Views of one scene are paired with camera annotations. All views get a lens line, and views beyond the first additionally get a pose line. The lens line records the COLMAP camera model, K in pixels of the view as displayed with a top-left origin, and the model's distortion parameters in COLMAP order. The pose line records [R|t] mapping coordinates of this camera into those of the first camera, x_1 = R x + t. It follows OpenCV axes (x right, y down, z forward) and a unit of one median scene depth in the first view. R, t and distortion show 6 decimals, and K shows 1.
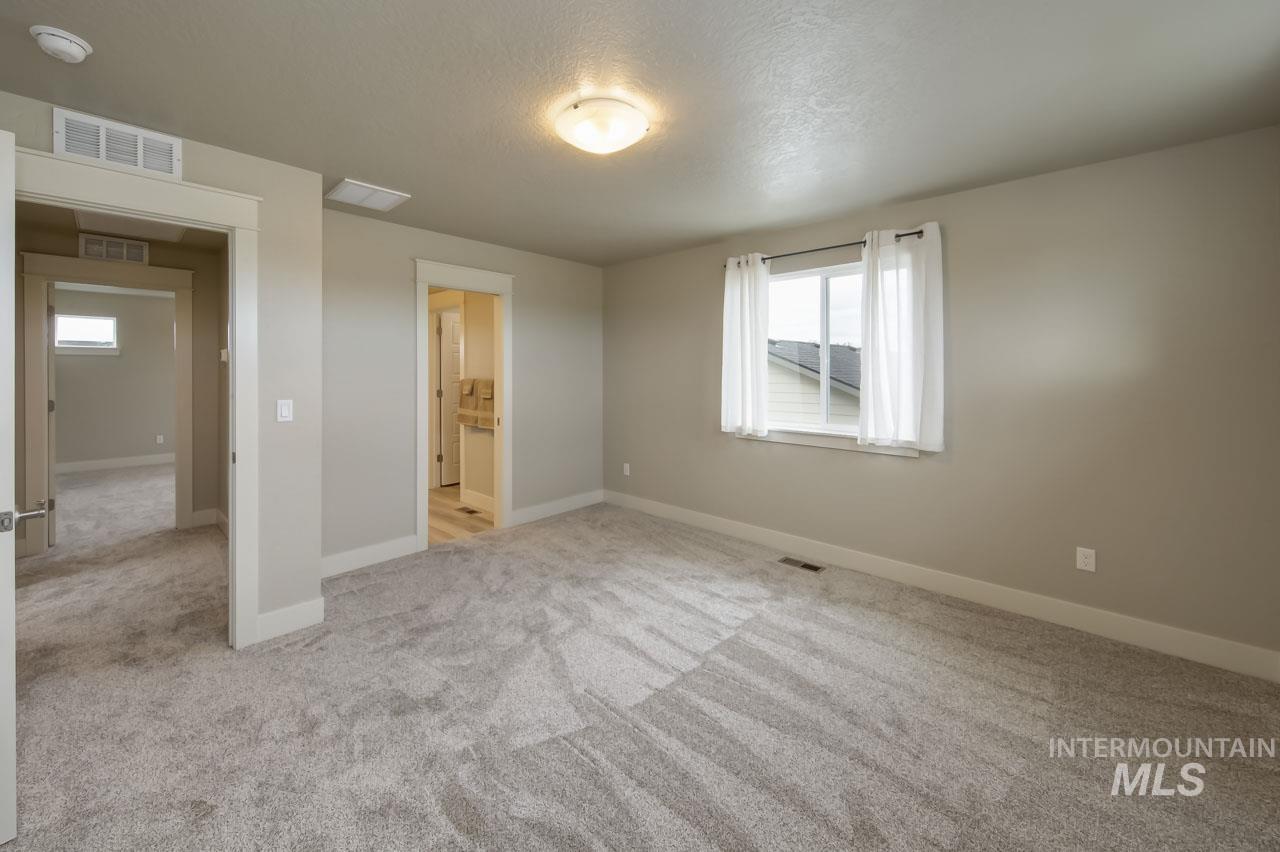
lens RADIAL K [[488.6, 0, 581.4], [0, 488.6, 371.9], [0, 0, 1]] dist [0.020538, -0.000242]
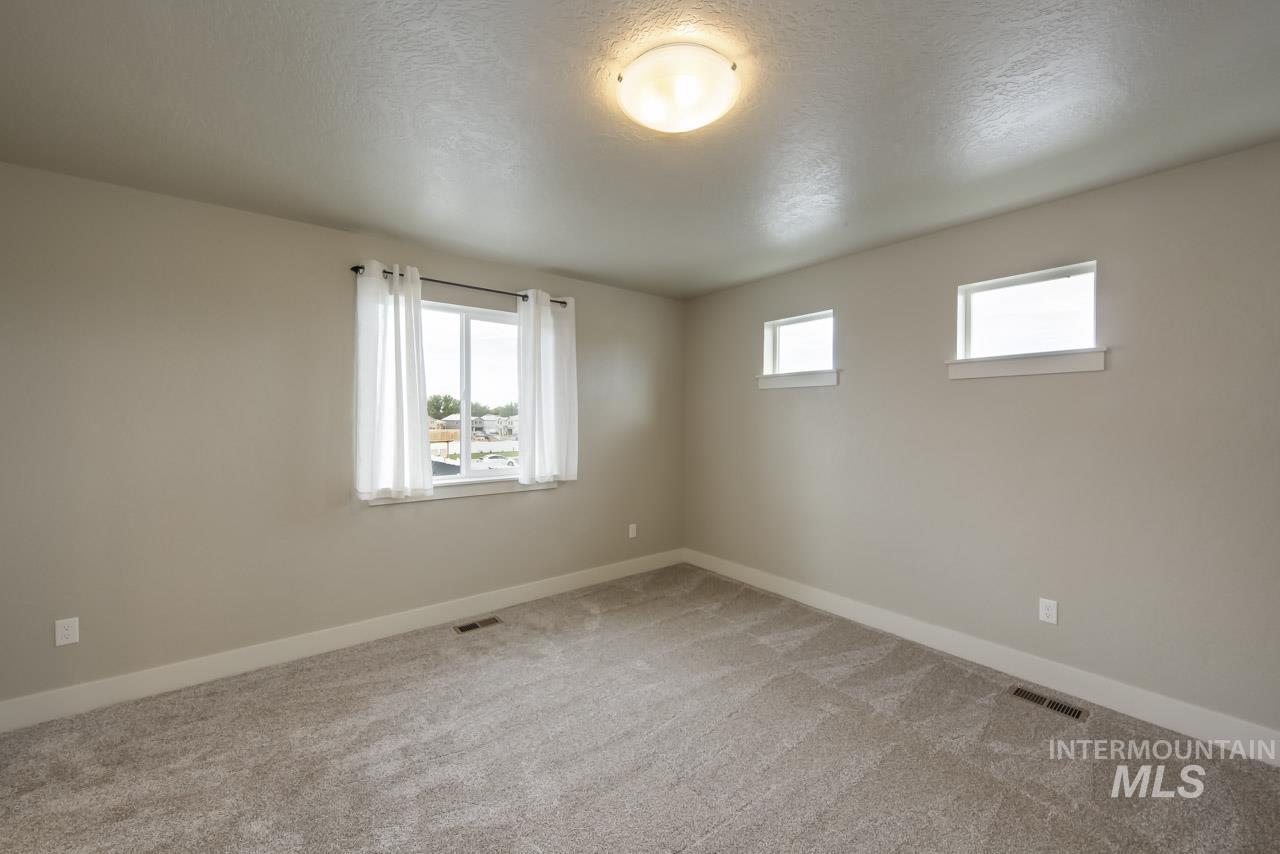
lens RADIAL K [[488.6, 0, 641.0], [0, 488.6, 422.1], [0, 0, 1]] dist [0.020538, -0.000242]
pose [[0.105628, -0.011294, 0.994342, -0.497646], [-0.004060, 0.999922, 0.011789, -0.002887], [-0.994397, -0.005282, 0.105574, 0.677951]]
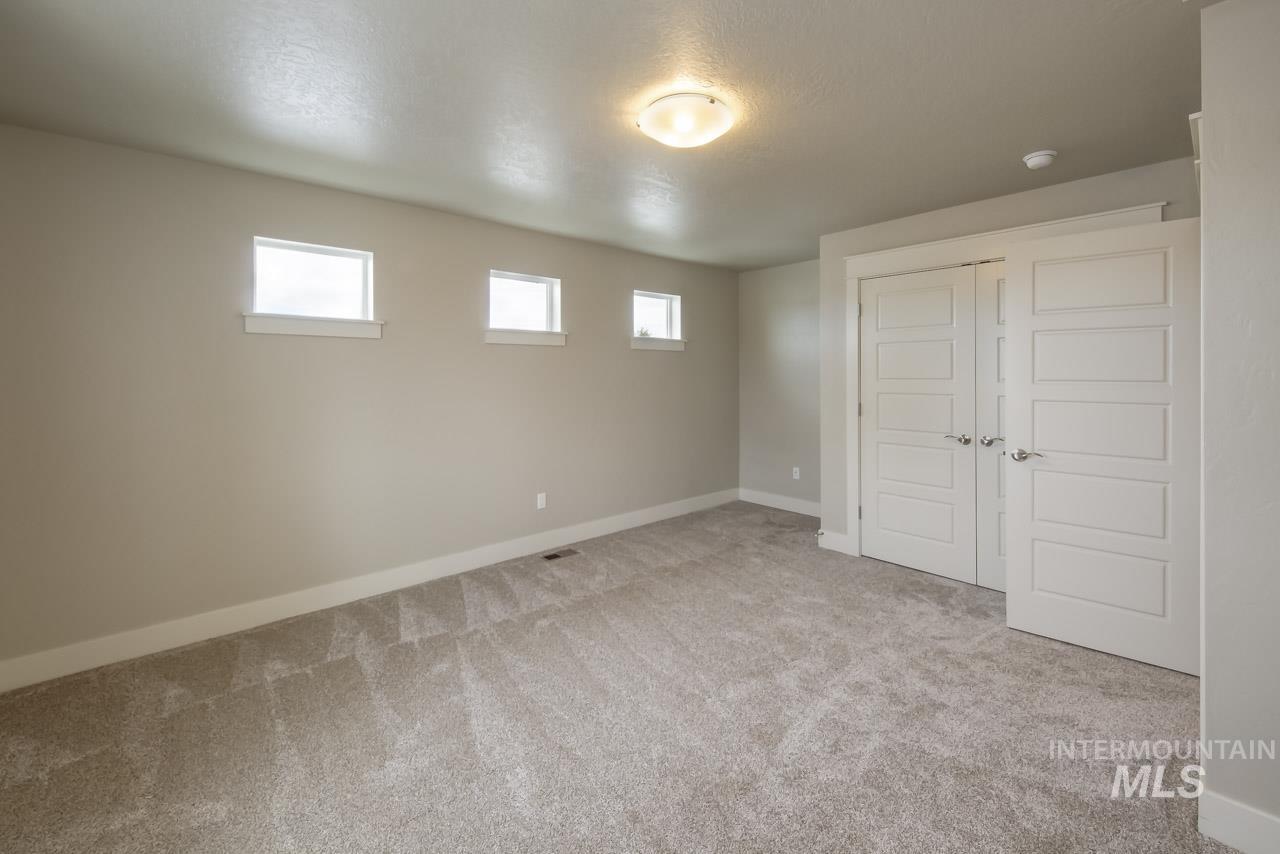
lens RADIAL K [[521.7, 0, 662.4], [0, 521.7, 380.9], [0, 0, 1]] dist [-0.001659, 0.000042]
pose [[-0.999889, 0.002797, 0.014601, 0.053173], [0.002855, 0.999988, 0.003959, 0.008750], [-0.014590, 0.004000, -0.999886, 1.391082]]
